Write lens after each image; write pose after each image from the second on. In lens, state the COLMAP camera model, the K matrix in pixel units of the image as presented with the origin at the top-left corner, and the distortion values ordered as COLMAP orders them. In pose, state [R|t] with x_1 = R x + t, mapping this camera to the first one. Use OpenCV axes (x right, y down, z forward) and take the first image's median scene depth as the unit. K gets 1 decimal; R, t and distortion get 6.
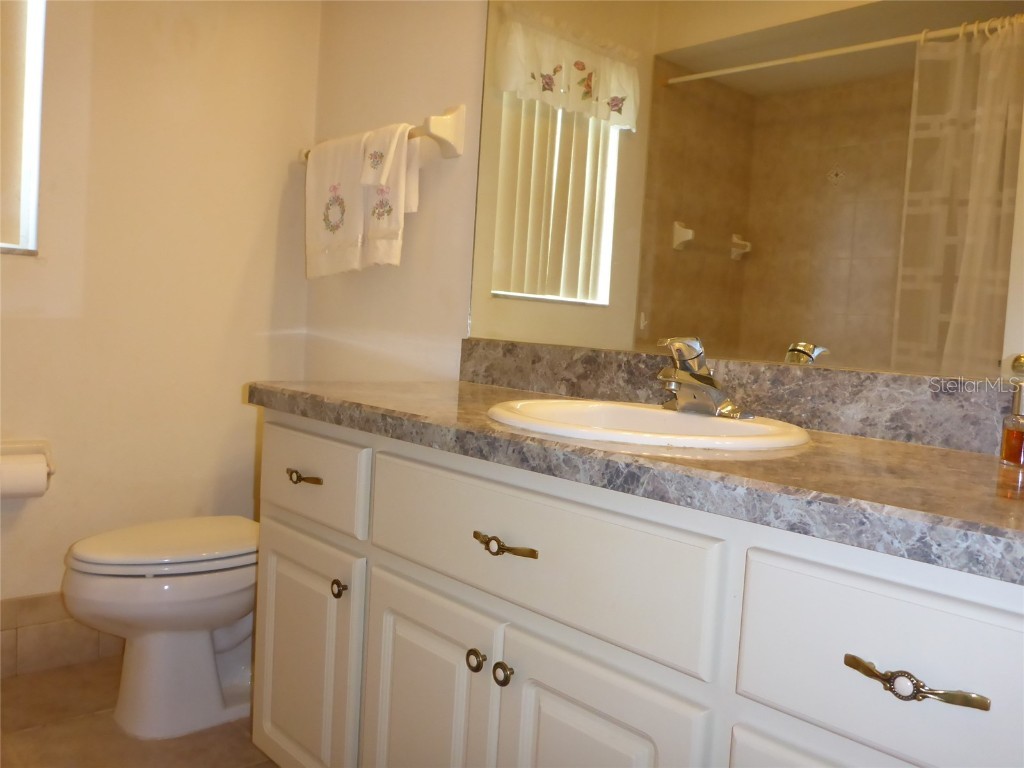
lens RADIAL K [[866.8, 0, 511.2], [0, 866.8, 387.6], [0, 0, 1]] dist [-0.006659, -0.022081]
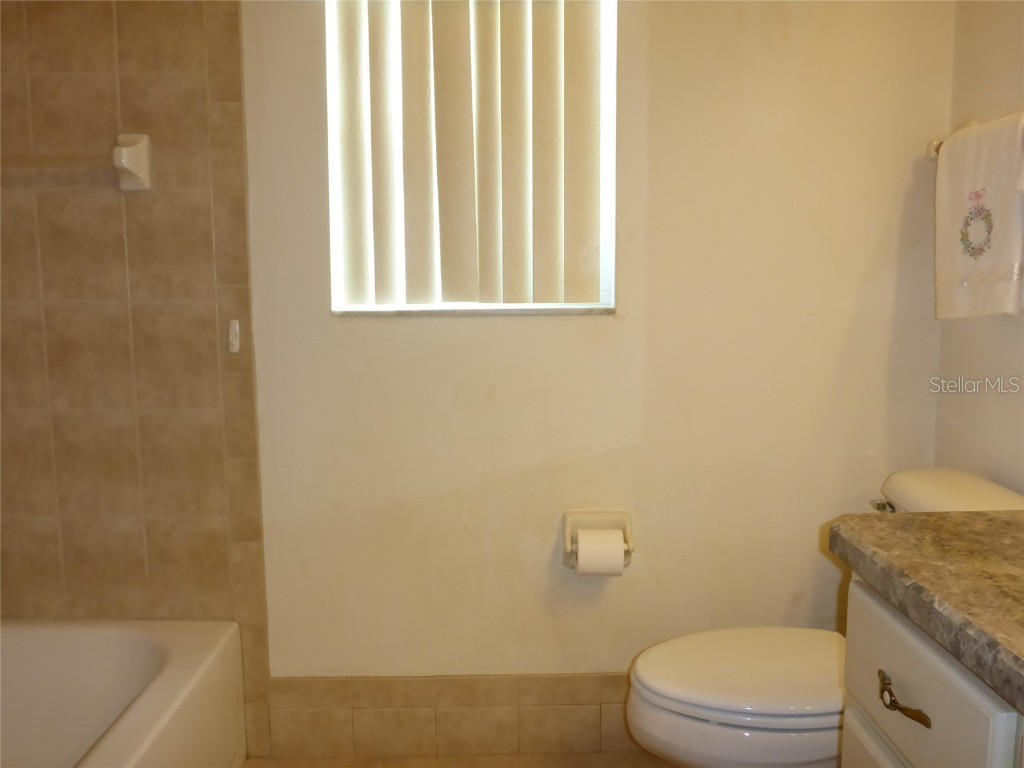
lens RADIAL K [[866.8, 0, 506.9], [0, 866.8, 381.3], [0, 0, 1]] dist [-0.006659, -0.022081]
pose [[0.751281, 0.017607, -0.659748, -0.025466], [0.009337, 0.999260, 0.037301, -0.109905], [0.659916, -0.034184, 0.750561, 0.216002]]
